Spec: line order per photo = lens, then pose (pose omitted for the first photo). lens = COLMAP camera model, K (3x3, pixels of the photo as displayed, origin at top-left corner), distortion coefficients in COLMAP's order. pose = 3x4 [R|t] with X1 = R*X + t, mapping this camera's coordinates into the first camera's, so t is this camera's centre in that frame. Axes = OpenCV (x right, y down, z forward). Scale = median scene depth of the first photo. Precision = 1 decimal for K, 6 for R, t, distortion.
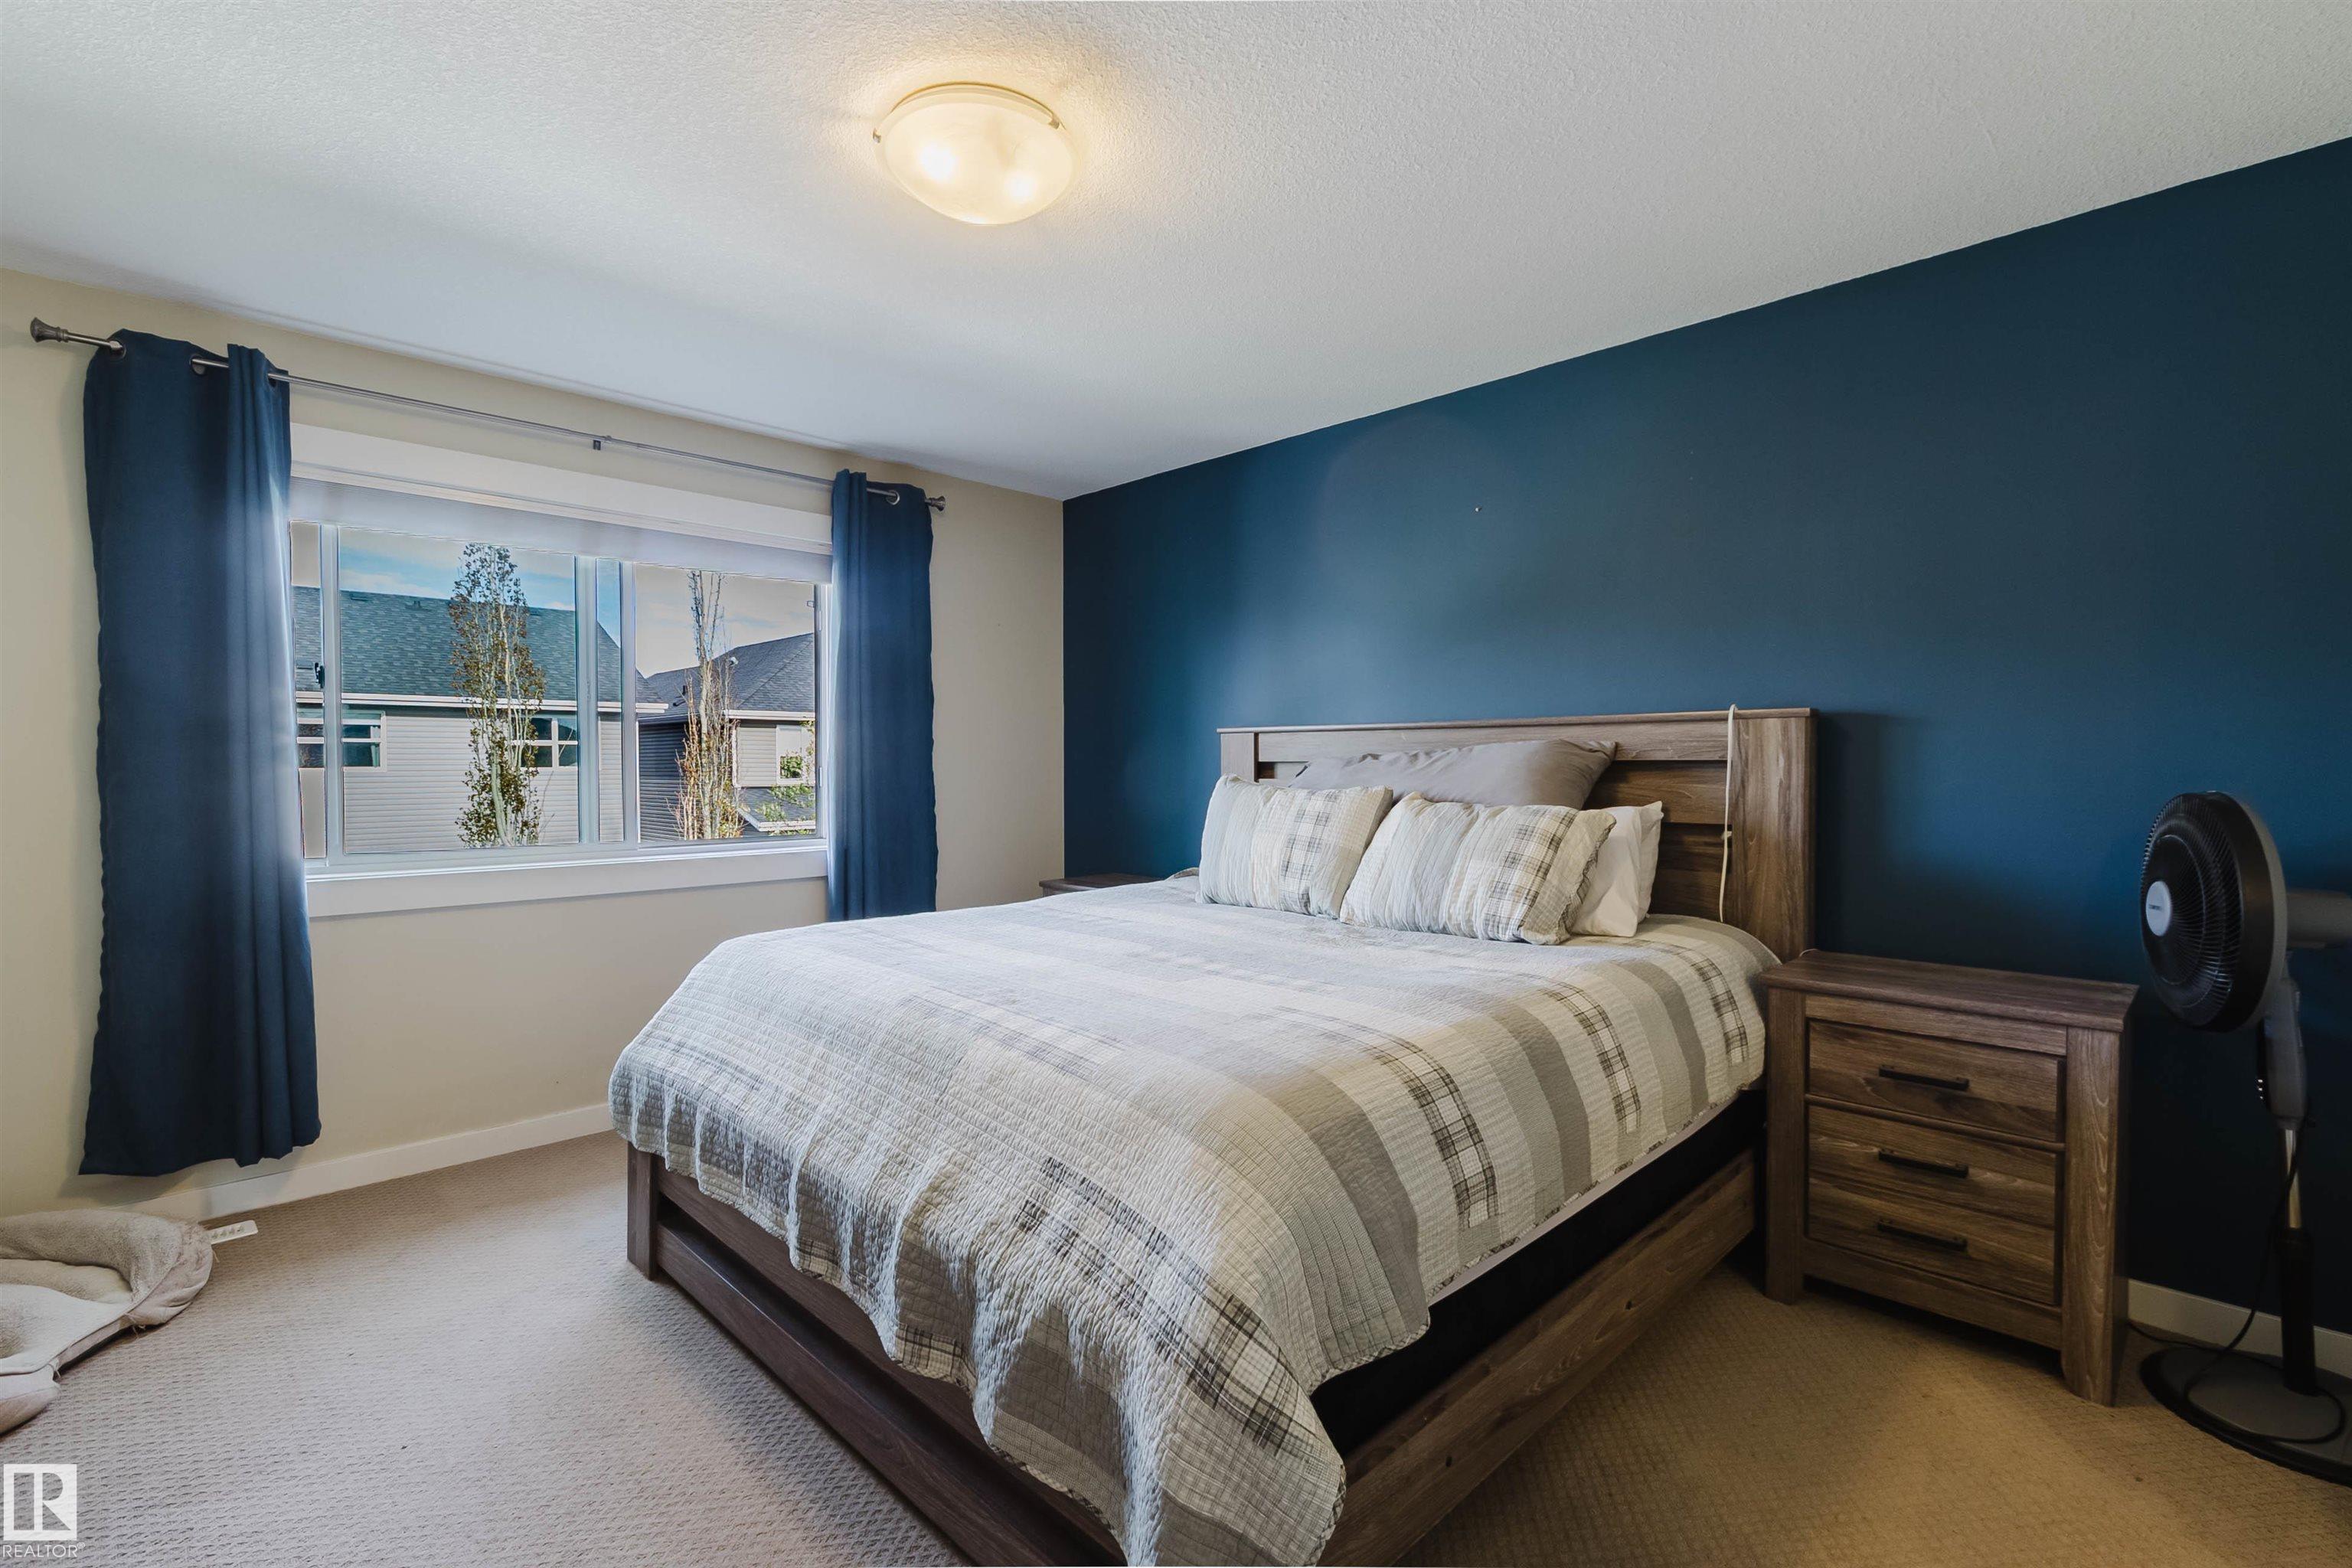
lens RADIAL K [[1070.9, 0, 1169.9], [0, 1070.9, 789.3], [0, 0, 1]] dist [0.001435, -0.000295]
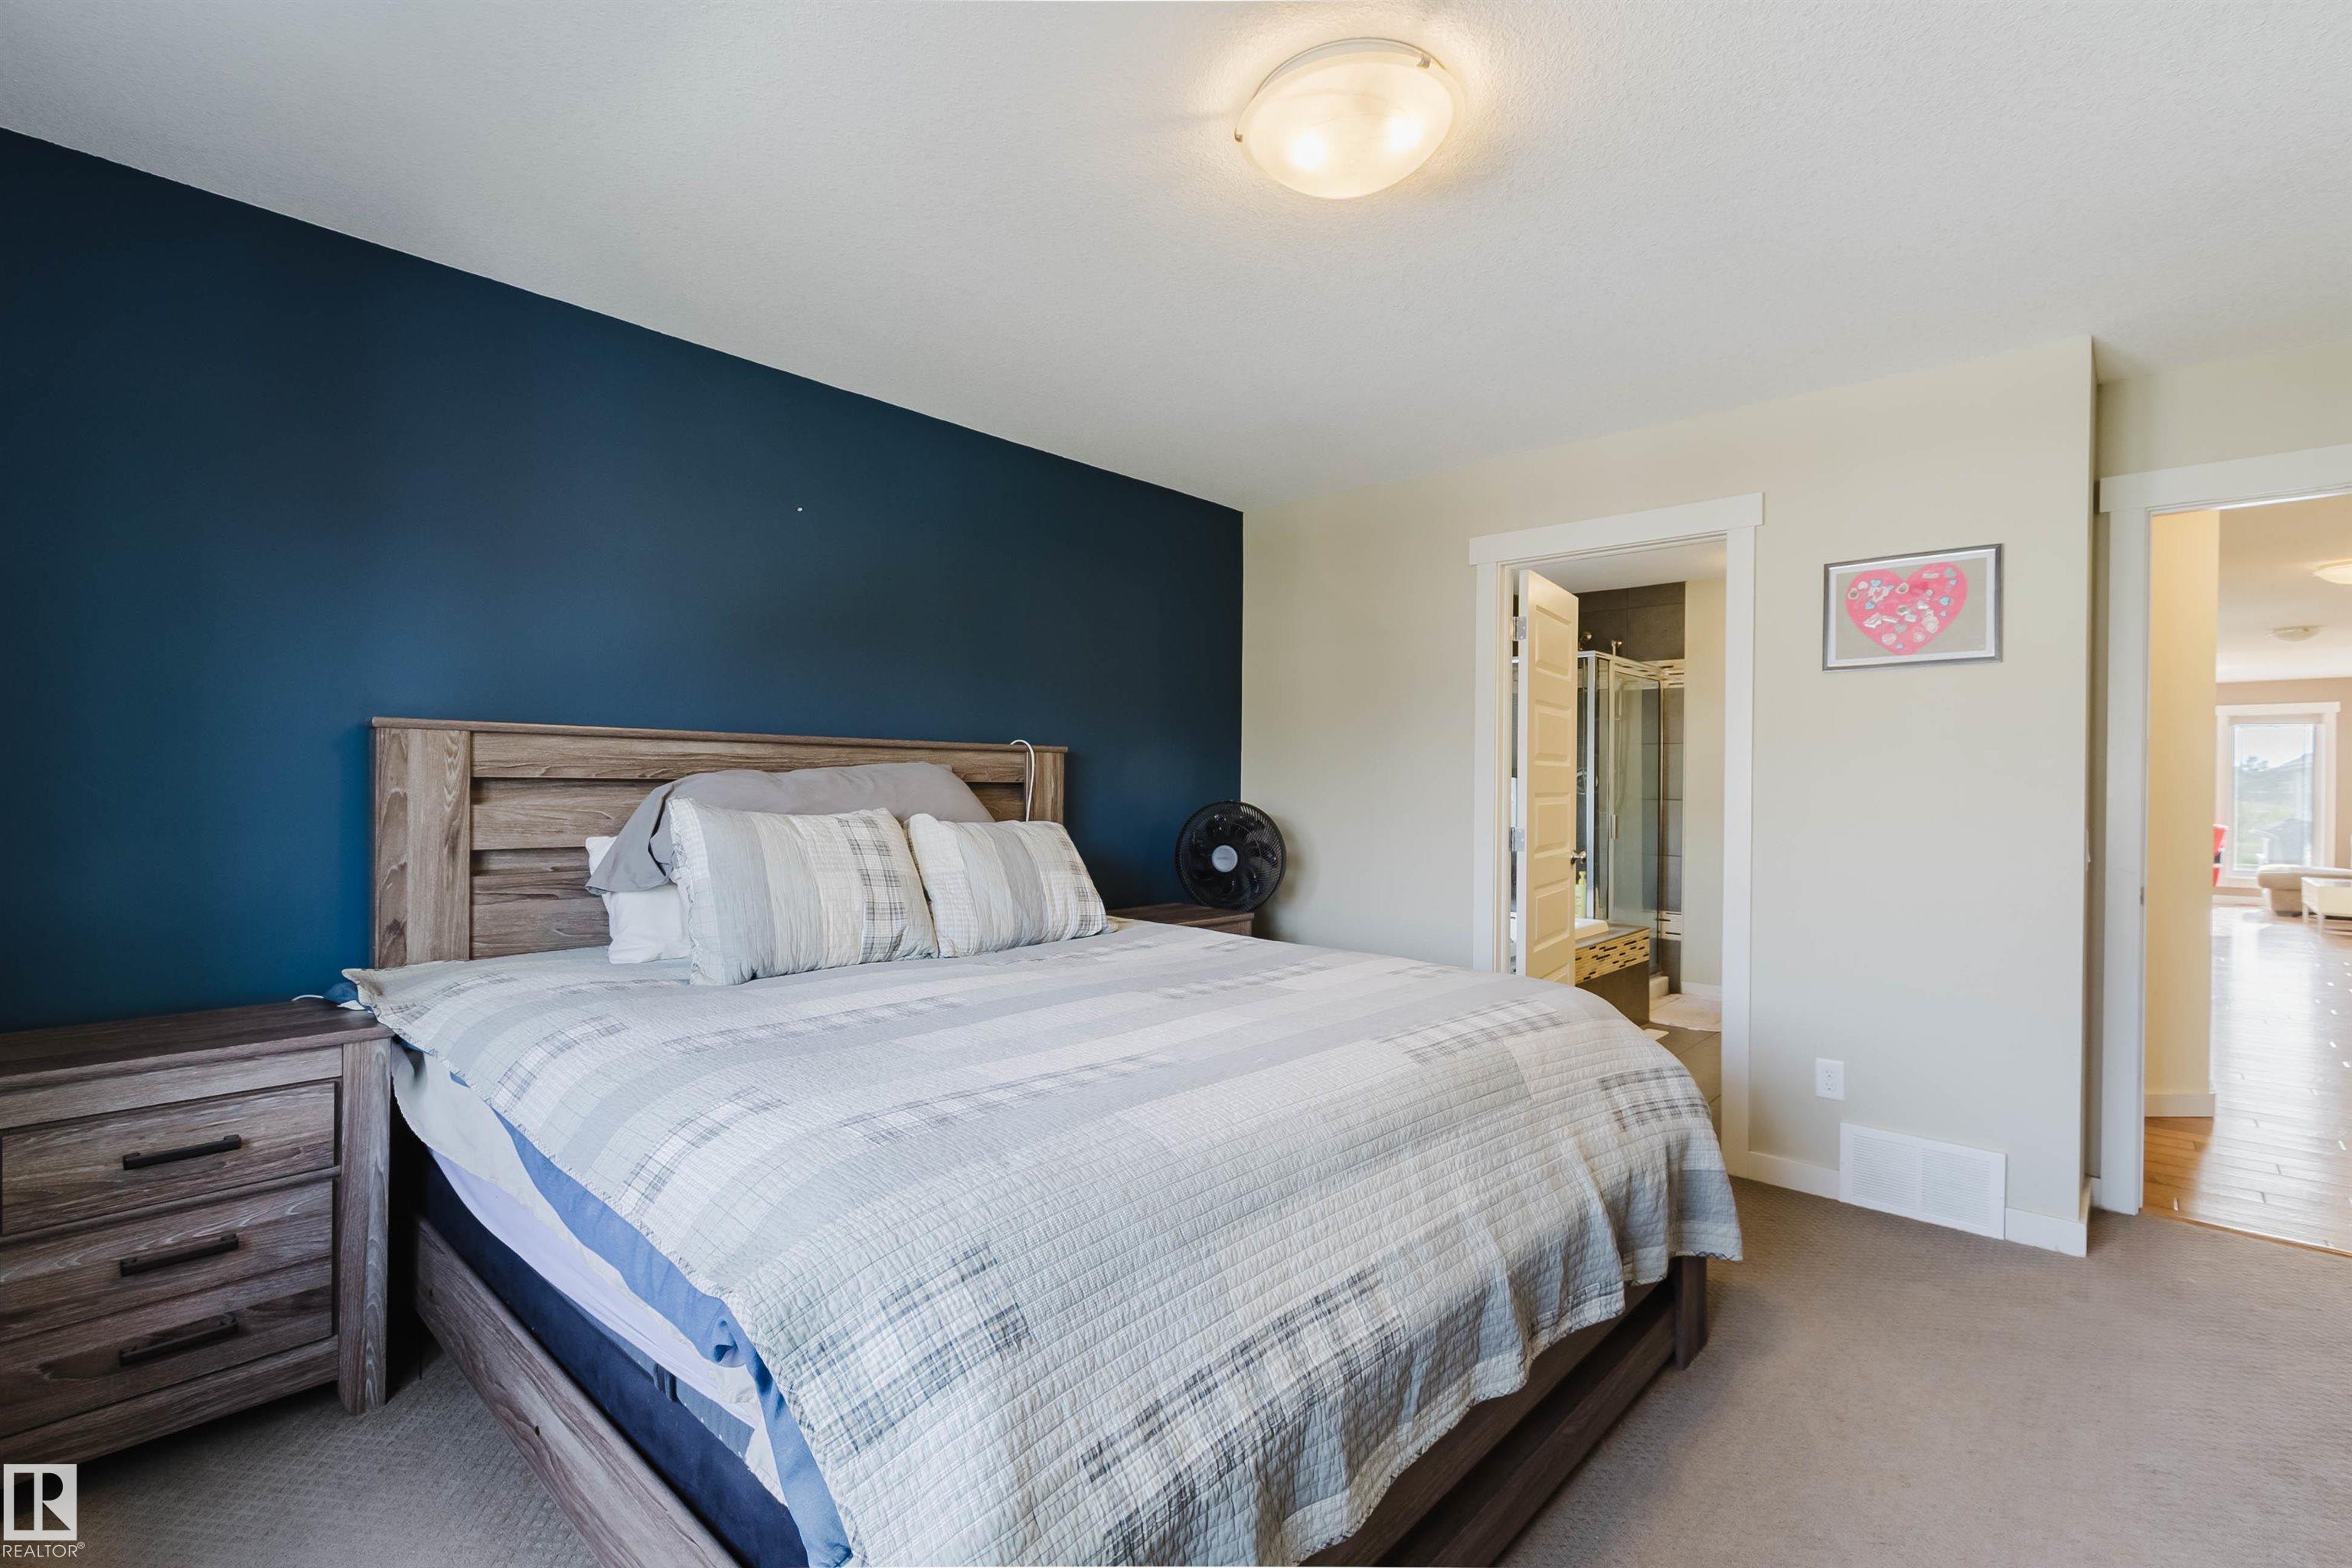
lens RADIAL K [[1070.9, 0, 1169.9], [0, 1070.9, 789.3], [0, 0, 1]] dist [0.001435, -0.000295]
pose [[-0.046622, 0.002690, 0.998909, -0.795901], [0.025128, 0.999683, -0.001519, -0.012854], [-0.998597, 0.025029, -0.046675, 0.896256]]
